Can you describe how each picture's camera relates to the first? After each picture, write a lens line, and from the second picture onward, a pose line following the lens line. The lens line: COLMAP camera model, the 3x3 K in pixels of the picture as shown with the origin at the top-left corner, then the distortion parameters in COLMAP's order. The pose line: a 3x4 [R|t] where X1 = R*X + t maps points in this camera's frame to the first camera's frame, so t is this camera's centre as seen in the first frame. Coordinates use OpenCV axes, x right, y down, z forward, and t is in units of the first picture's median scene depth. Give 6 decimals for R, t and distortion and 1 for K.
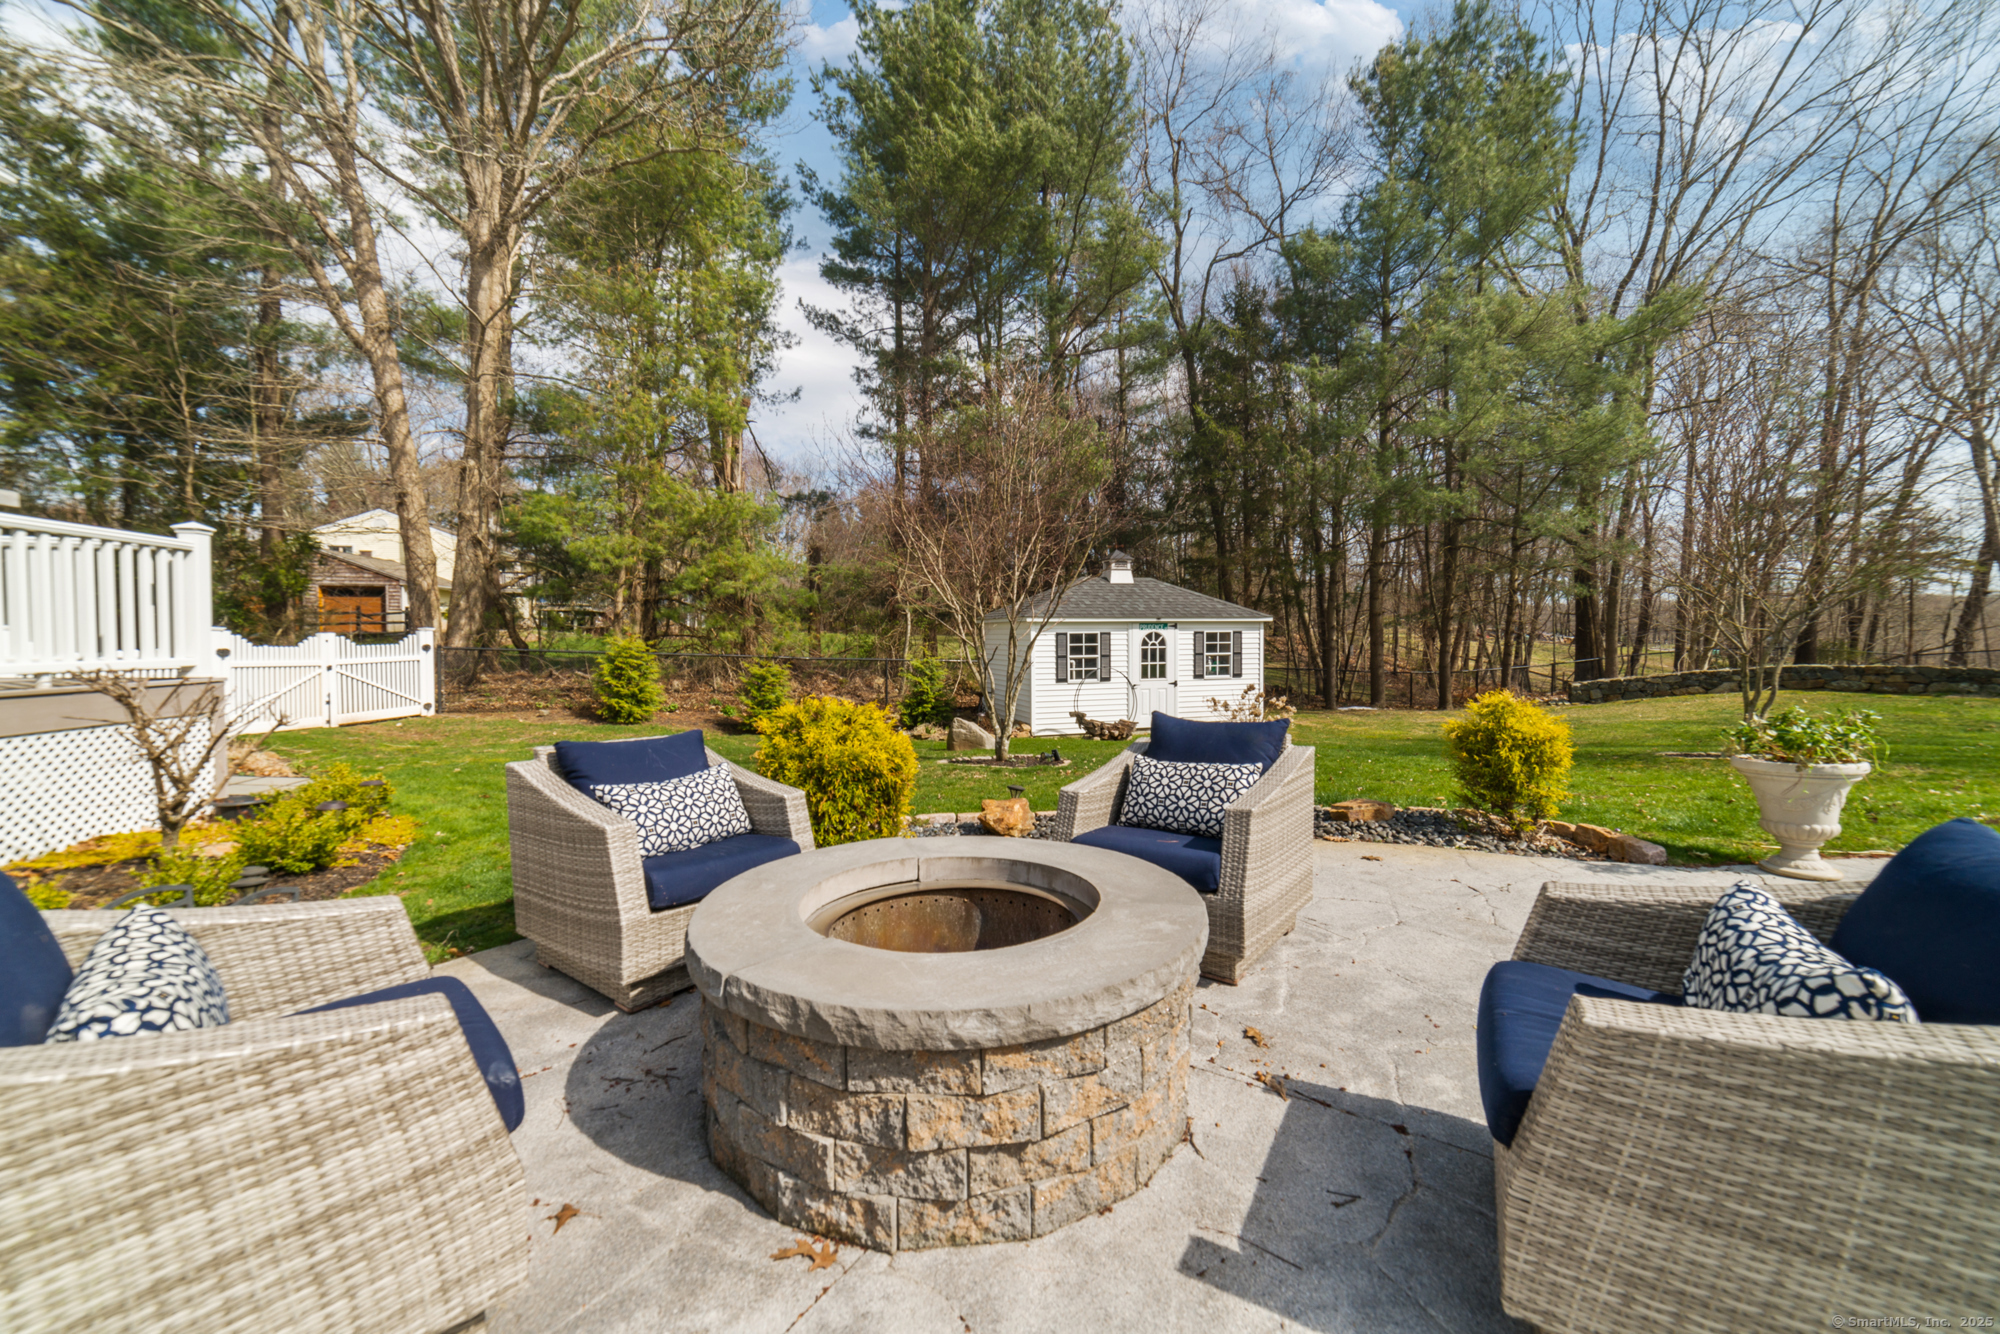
lens RADIAL K [[742.9, 0, 1000.0], [0, 742.9, 667.0], [0, 0, 1]] dist [-0.000128, -0.000040]
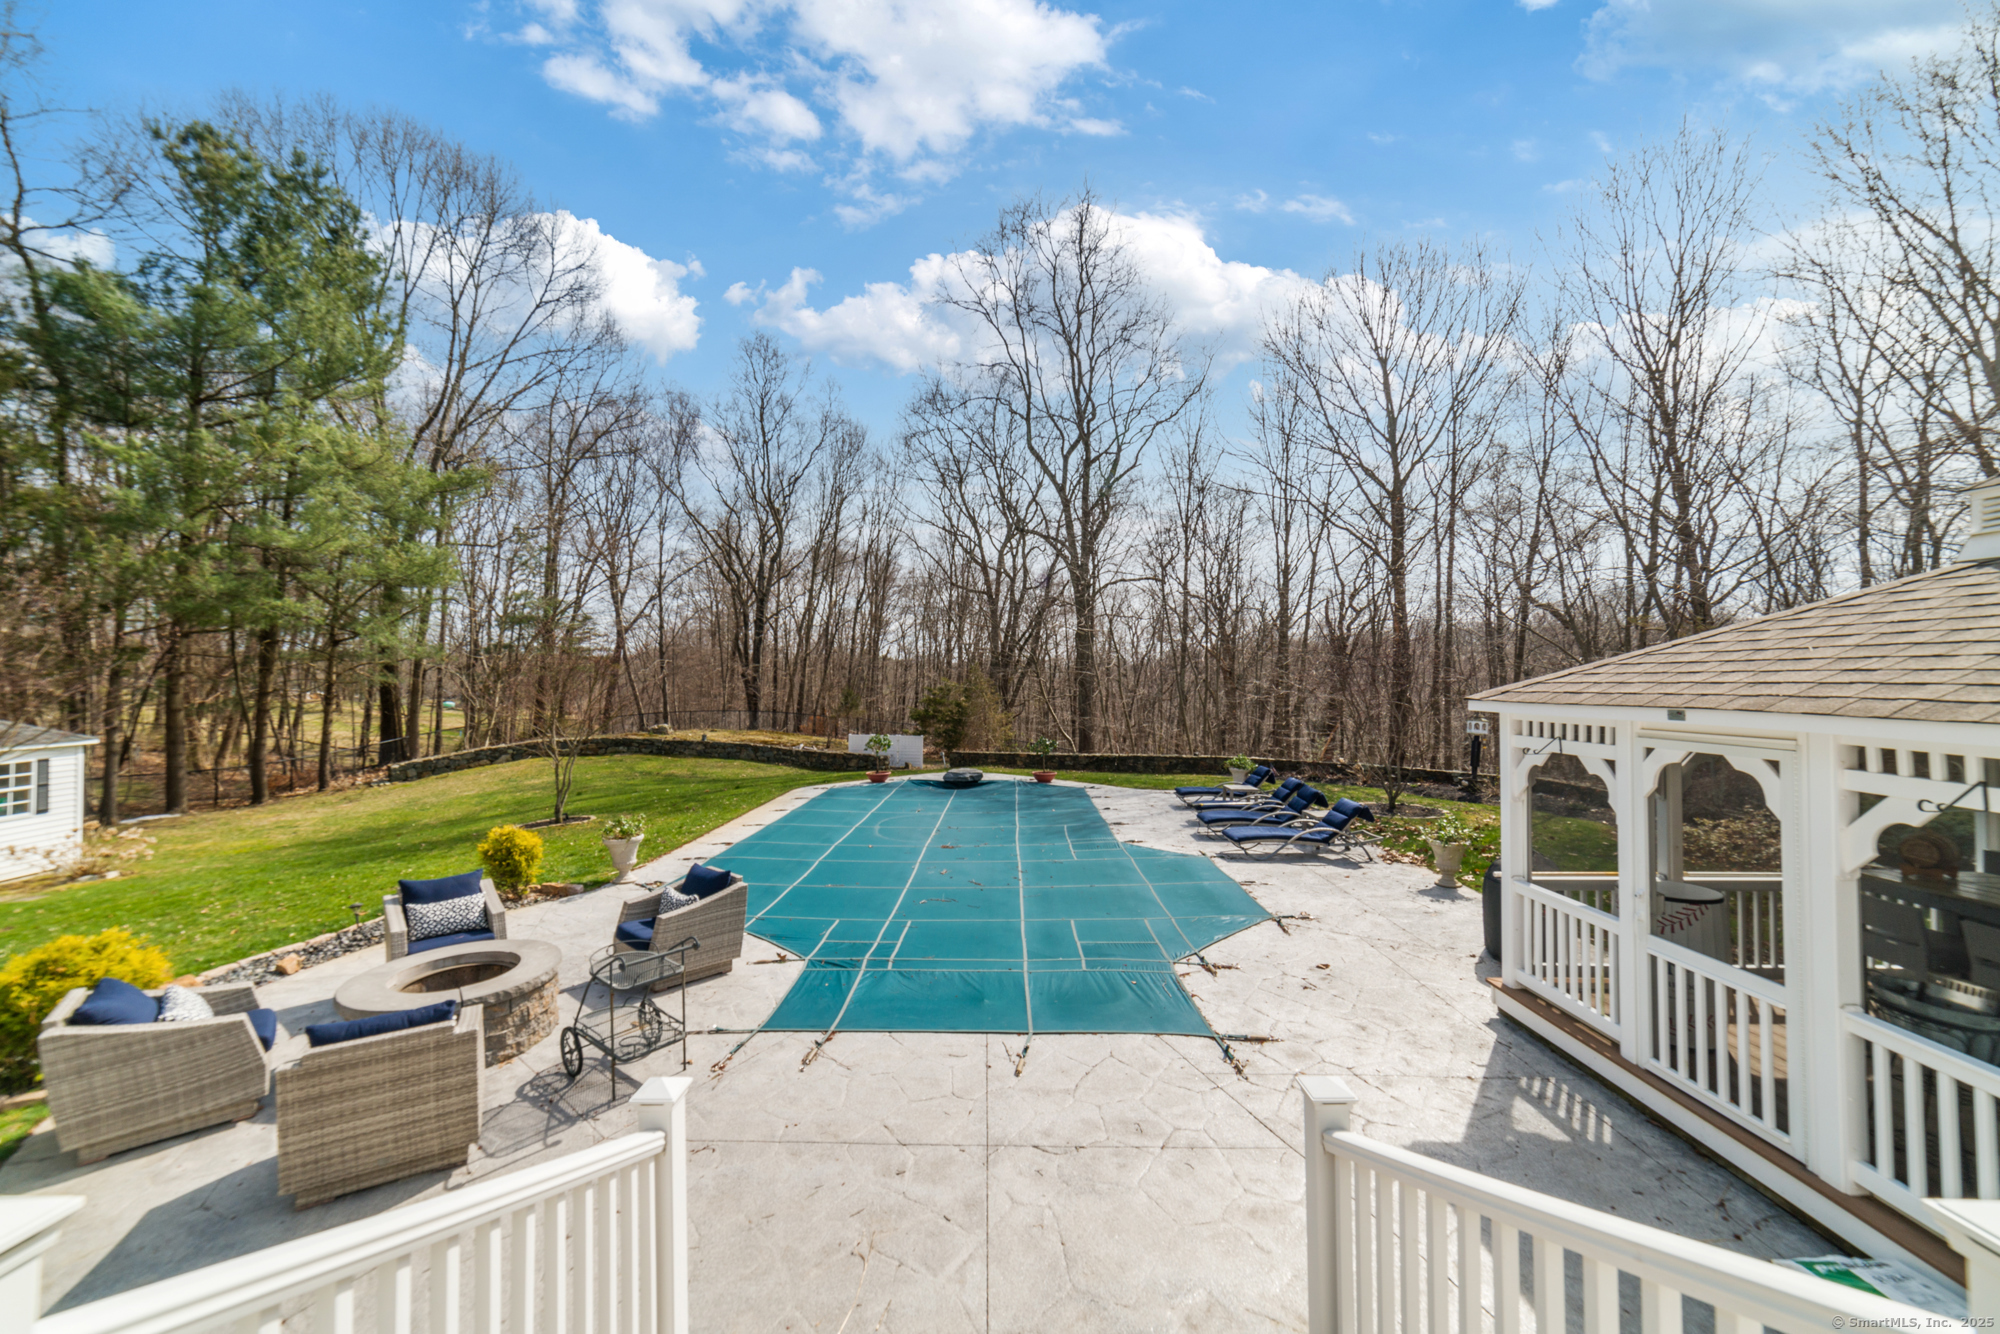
lens RADIAL K [[814.7, 0, 1000.0], [0, 814.7, 667.0], [0, 0, 1]] dist [0.021361, 0.000064]
pose [[0.191477, 0.013006, 0.981411, -1.216445], [0.030479, 0.999351, -0.019191, -0.307413], [-0.981024, 0.033587, 0.190956, -0.693459]]
